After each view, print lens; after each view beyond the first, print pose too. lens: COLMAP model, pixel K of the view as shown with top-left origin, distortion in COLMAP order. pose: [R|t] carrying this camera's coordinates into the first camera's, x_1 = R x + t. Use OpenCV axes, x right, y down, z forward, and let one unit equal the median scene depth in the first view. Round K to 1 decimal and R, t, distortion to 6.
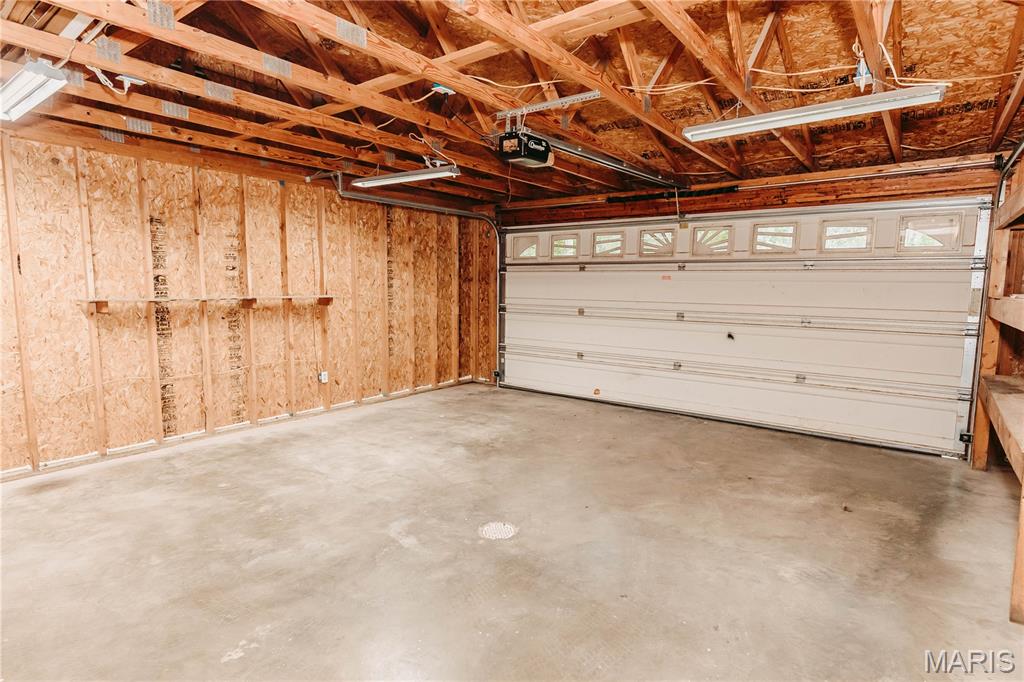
lens RADIAL K [[542.5, 0, 515.3], [0, 542.5, 339.9], [0, 0, 1]] dist [-0.003180, 0.003418]
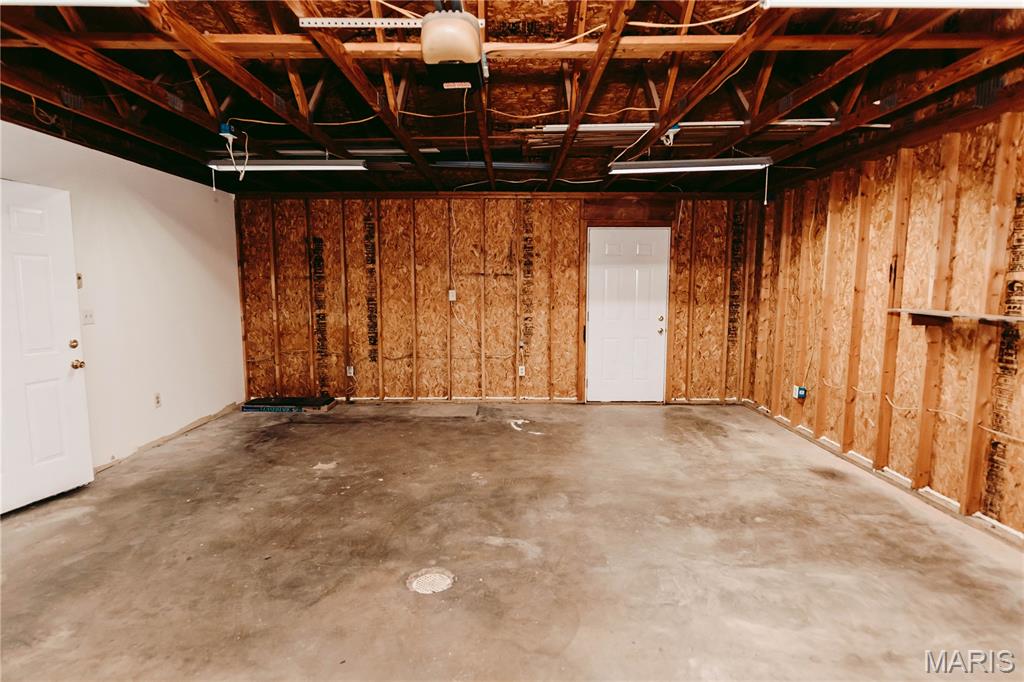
lens RADIAL K [[542.5, 0, 510.7], [0, 542.5, 345.9], [0, 0, 1]] dist [-0.003180, 0.003418]
pose [[-0.797125, 0.061325, -0.600693, 0.299581], [-0.070960, 0.978421, 0.194053, -0.152364], [0.599631, 0.197310, -0.775572, 1.396853]]
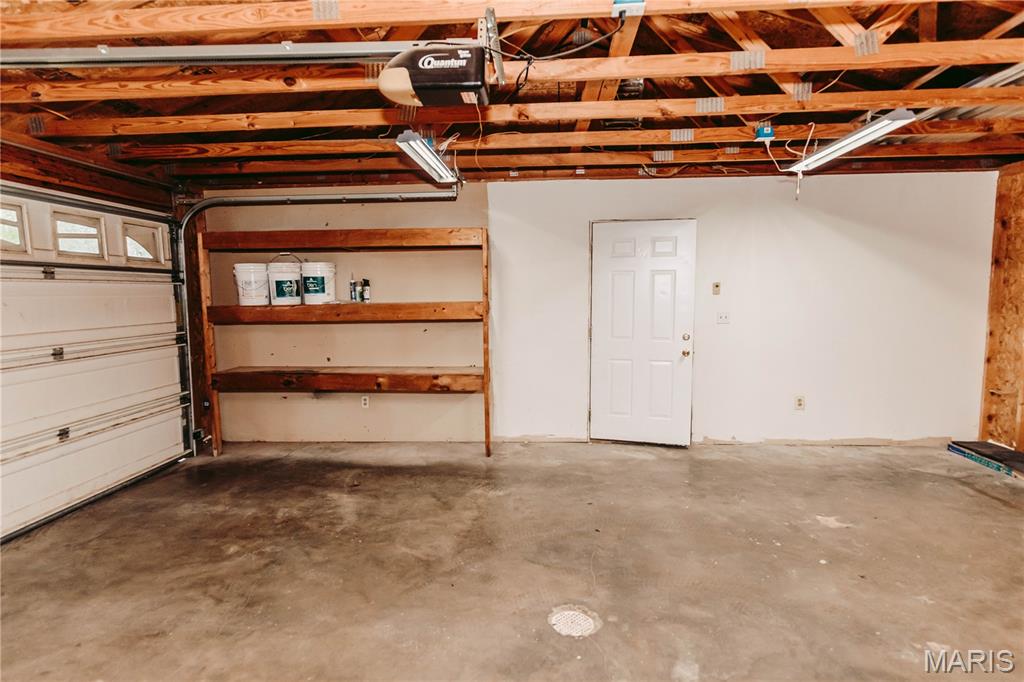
lens RADIAL K [[542.5, 0, 512.0], [0, 542.5, 339.4], [0, 0, 1]] dist [-0.003180, 0.003418]
pose [[-0.551857, -0.075914, 0.830476, -0.495060], [0.093751, 0.983888, 0.152236, -0.137971], [-0.828652, 0.161870, -0.535849, 1.193803]]
